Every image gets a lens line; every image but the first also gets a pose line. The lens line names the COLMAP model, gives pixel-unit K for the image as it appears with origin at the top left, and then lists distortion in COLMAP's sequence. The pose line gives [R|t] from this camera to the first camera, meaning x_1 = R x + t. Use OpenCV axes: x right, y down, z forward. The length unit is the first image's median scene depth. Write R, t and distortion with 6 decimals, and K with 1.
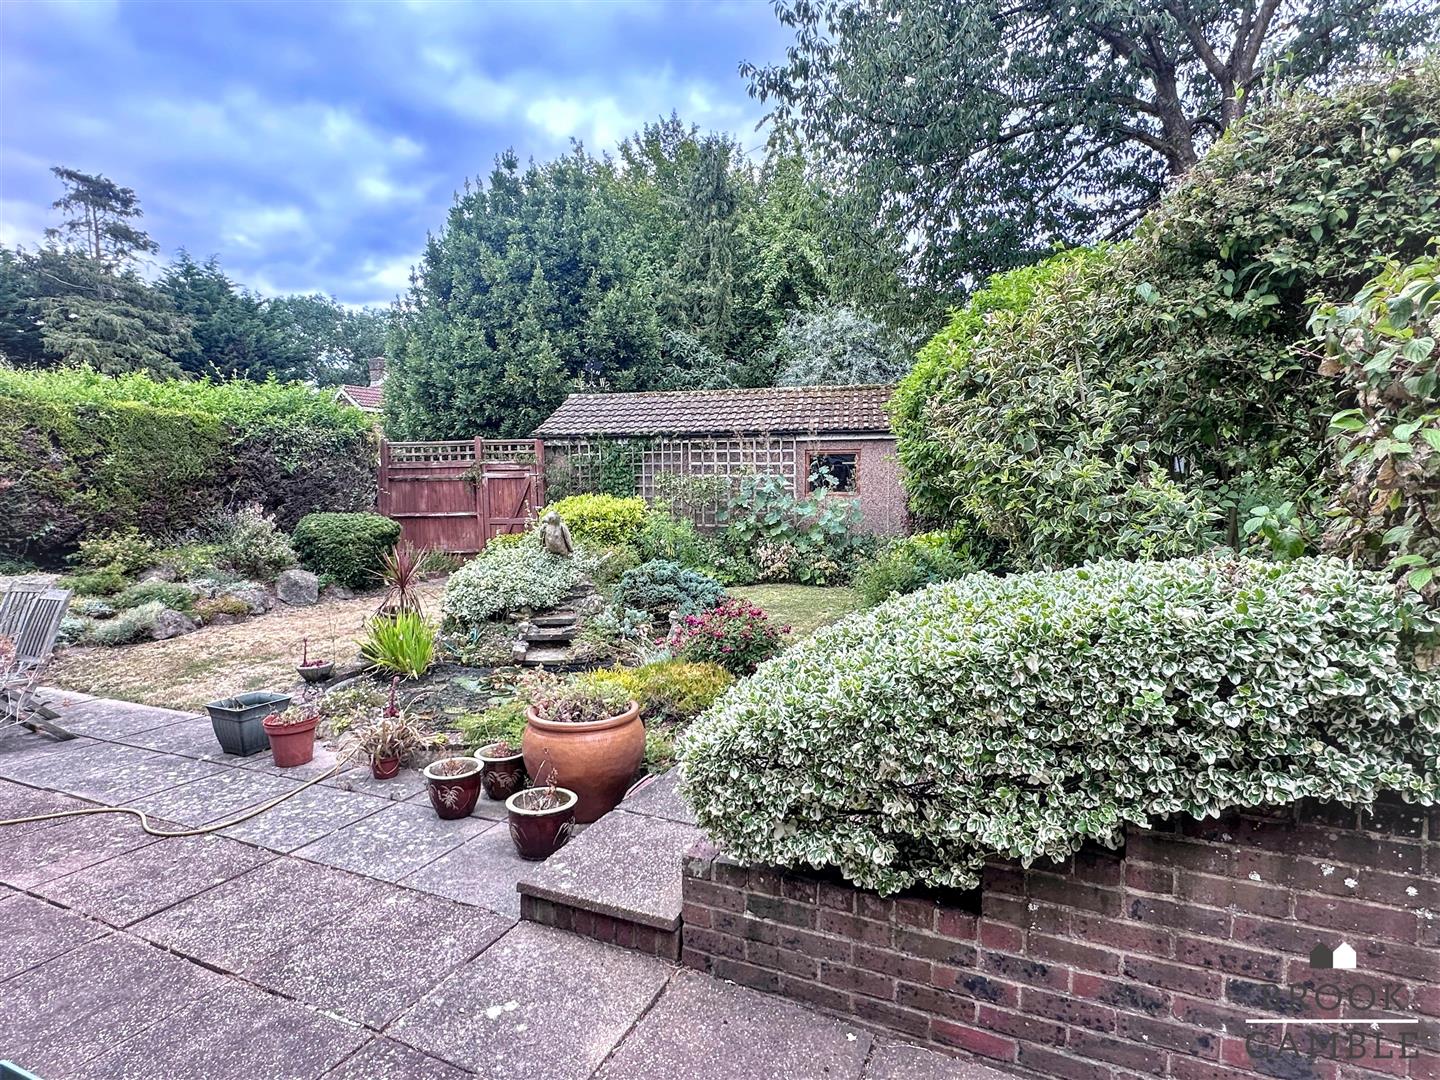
lens RADIAL K [[765.0, 0, 718.2], [0, 765.0, 548.3], [0, 0, 1]] dist [-0.004007, 0.000226]
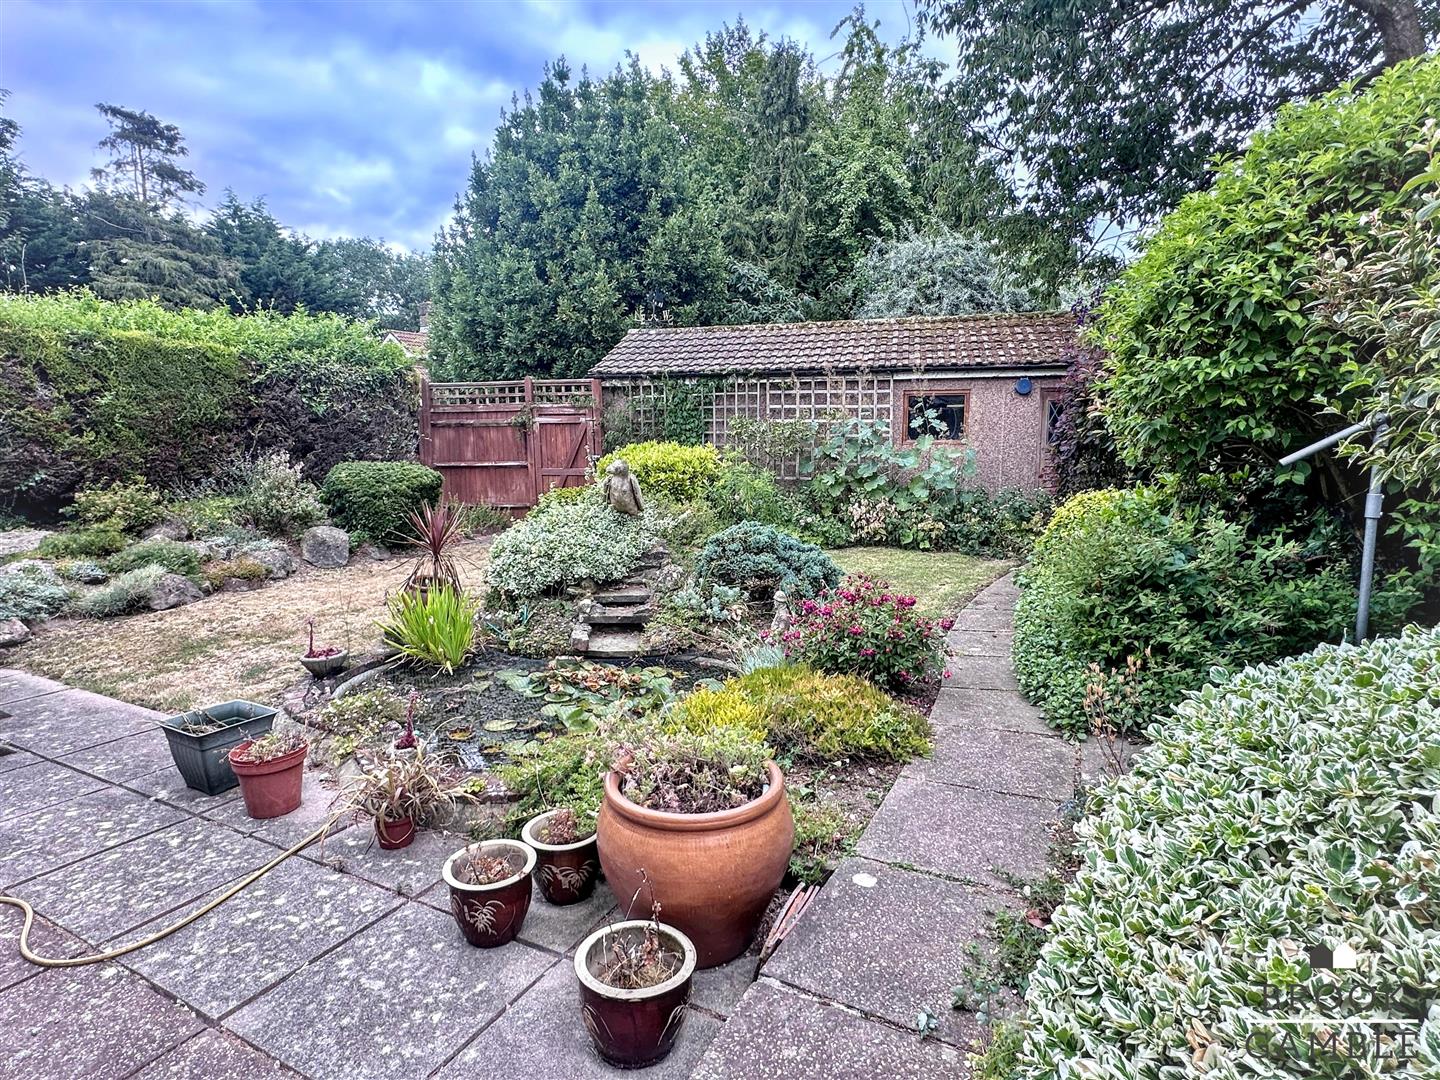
lens RADIAL K [[765.0, 0, 718.2], [0, 765.0, 548.3], [0, 0, 1]] dist [-0.004007, 0.000226]
pose [[0.997934, 0.012203, -0.063083, -0.040863], [-0.008260, 0.998018, 0.062393, -0.004420], [0.063719, -0.061743, 0.996056, 0.135035]]
